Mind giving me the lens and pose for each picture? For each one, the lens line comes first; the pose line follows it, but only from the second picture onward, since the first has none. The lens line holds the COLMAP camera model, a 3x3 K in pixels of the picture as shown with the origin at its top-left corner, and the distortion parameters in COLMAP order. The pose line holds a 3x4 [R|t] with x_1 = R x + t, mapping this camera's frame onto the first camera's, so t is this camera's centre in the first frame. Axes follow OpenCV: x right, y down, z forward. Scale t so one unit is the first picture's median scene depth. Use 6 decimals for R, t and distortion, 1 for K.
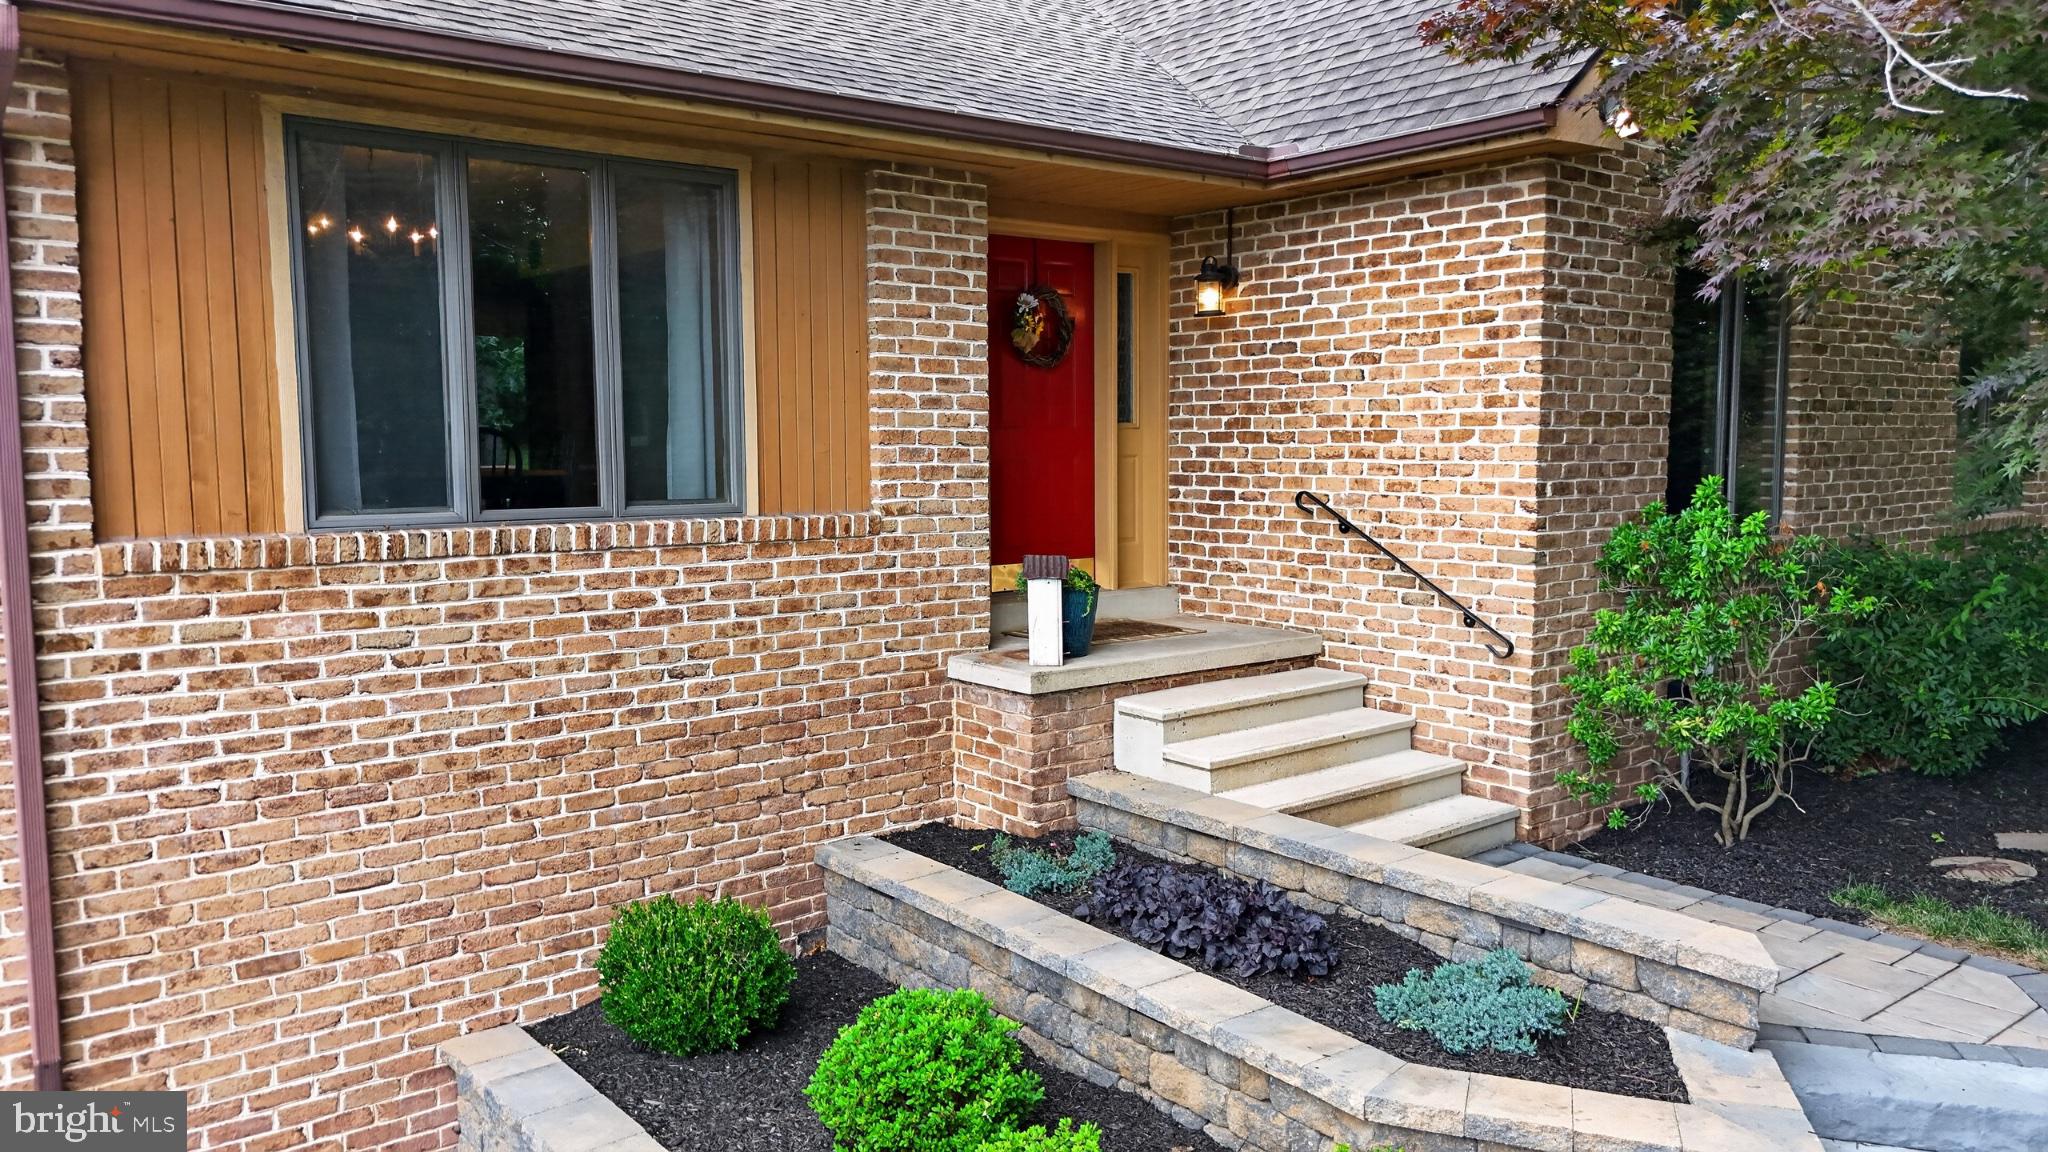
lens RADIAL K [[1473.6, 0, 1023.0], [0, 1473.6, 594.2], [0, 0, 1]] dist [0.051005, -0.061498]
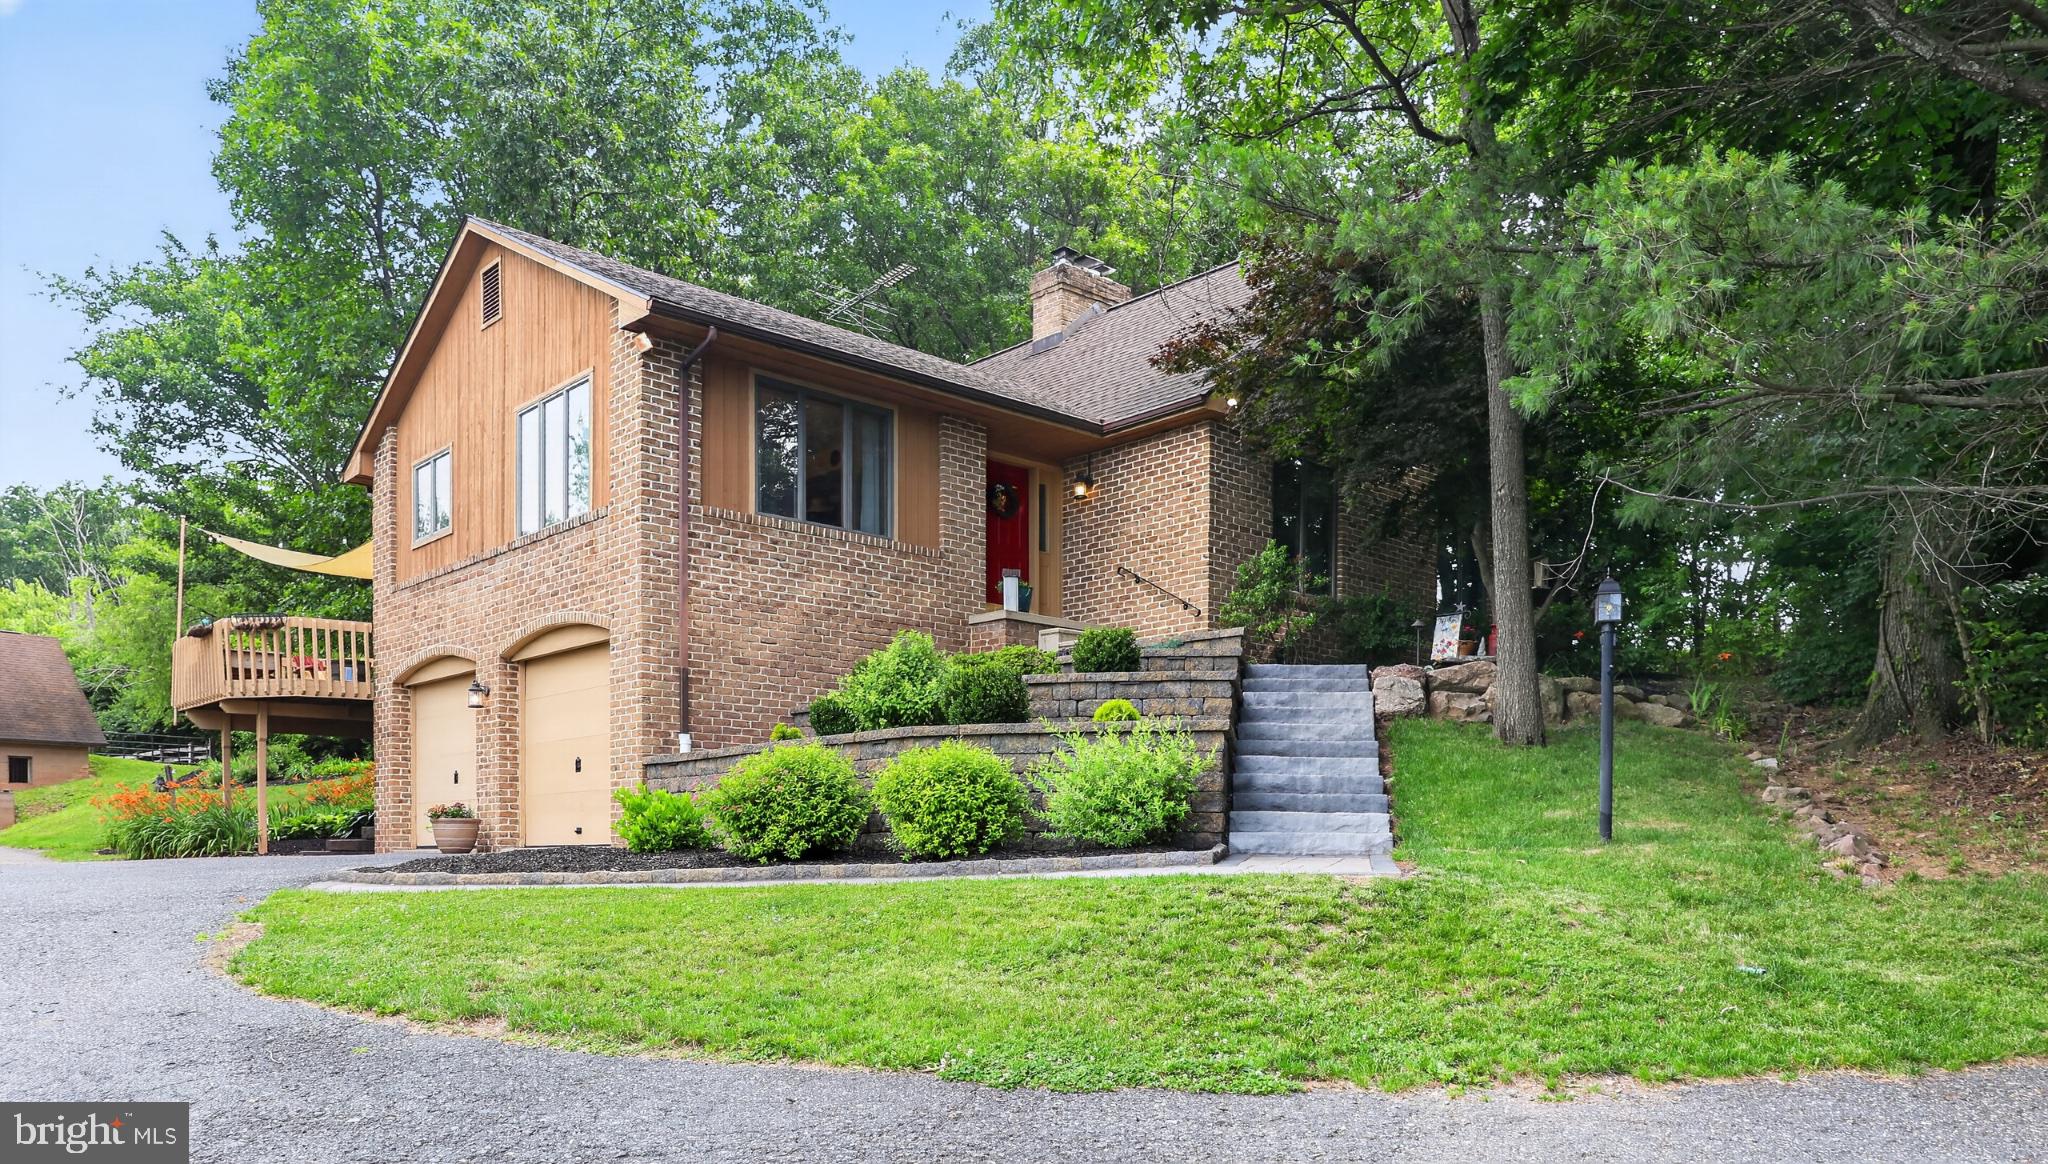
lens RADIAL K [[1437.3, 0, 1030.1], [0, 1437.3, 920.8], [0, 0, 1]] dist [-0.029613, 0.018268]
pose [[0.998268, 0.002614, 0.058780, -0.090283], [0.001796, 0.997193, -0.074857, 0.729328], [-0.058811, 0.074833, 0.995460, -1.323889]]
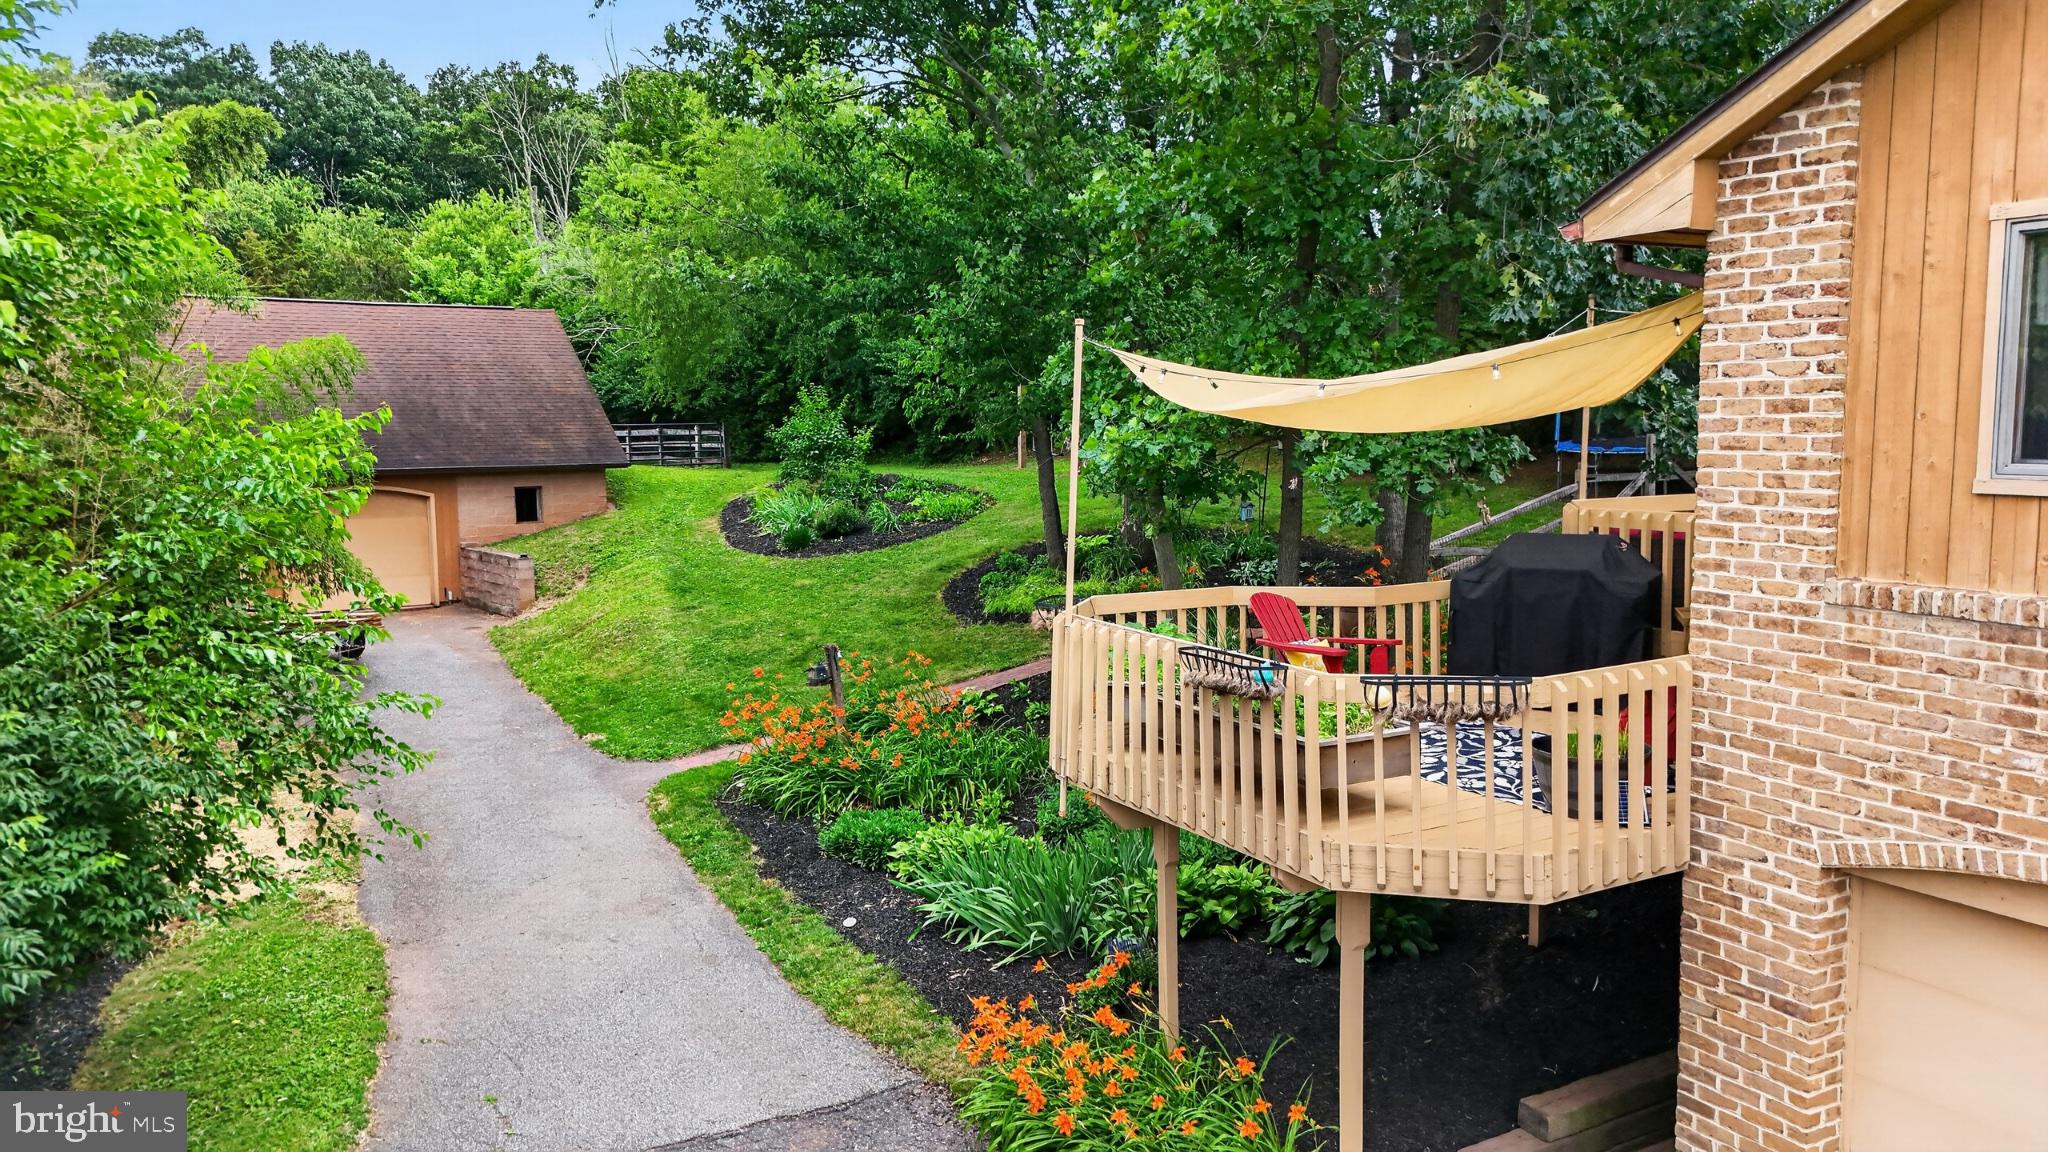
lens RADIAL K [[1473.6, 0, 1009.1], [0, 1473.6, 561.4], [0, 0, 1]] dist [0.051005, -0.061498]
pose [[0.981631, 0.016558, -0.190068, -1.455734], [-0.016995, 0.999855, -0.000666, -0.096855], [0.190029, 0.003884, 0.981771, 0.352876]]
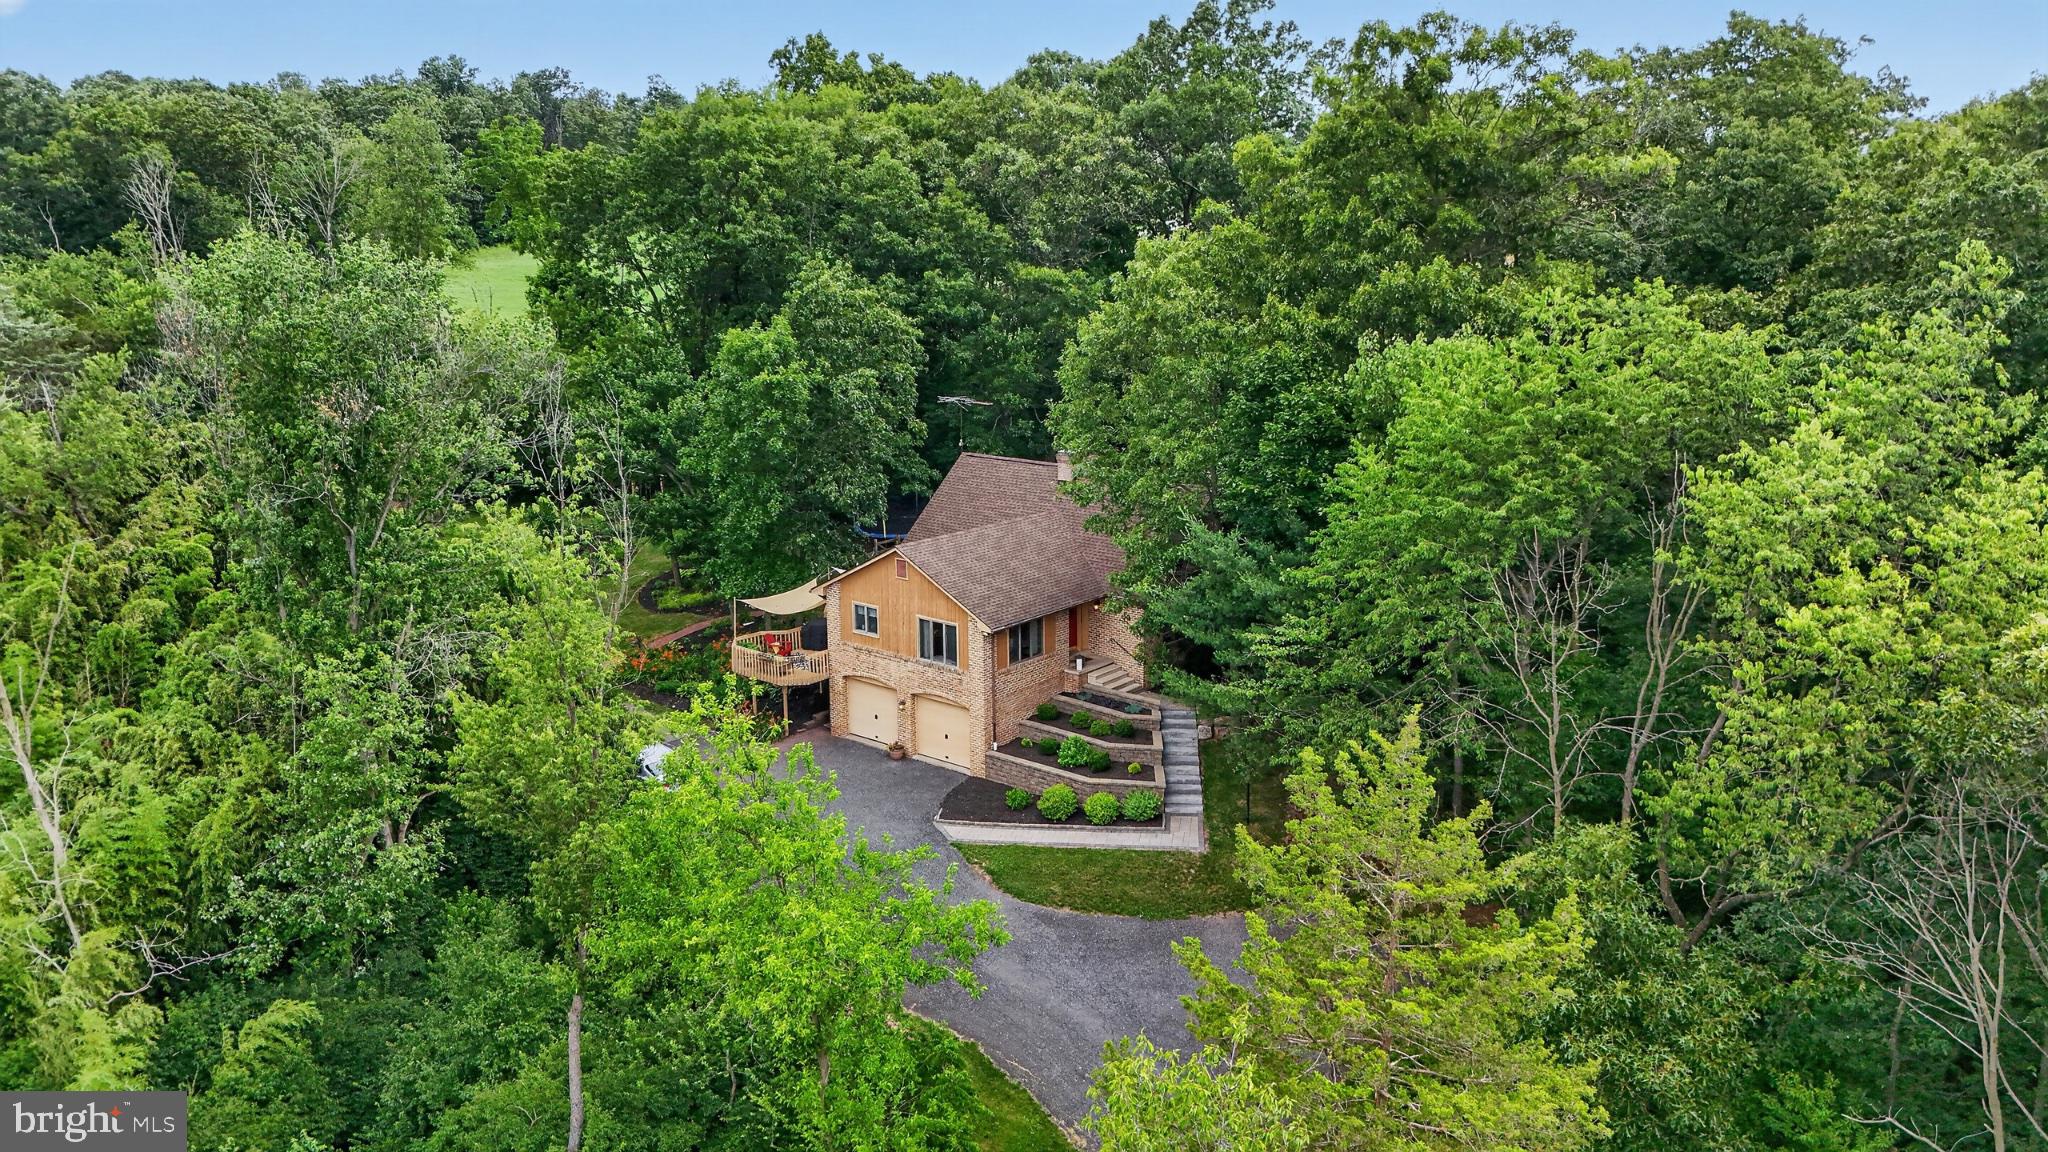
lens RADIAL K [[1473.6, 0, 1024.8], [0, 1473.6, 569.8], [0, 0, 1]] dist [0.051005, -0.061498]
pose [[0.982087, -0.041636, 0.183771, -1.566274], [0.018438, 0.991836, 0.126182, -1.367499], [-0.187525, -0.120533, 0.974837, -5.988400]]
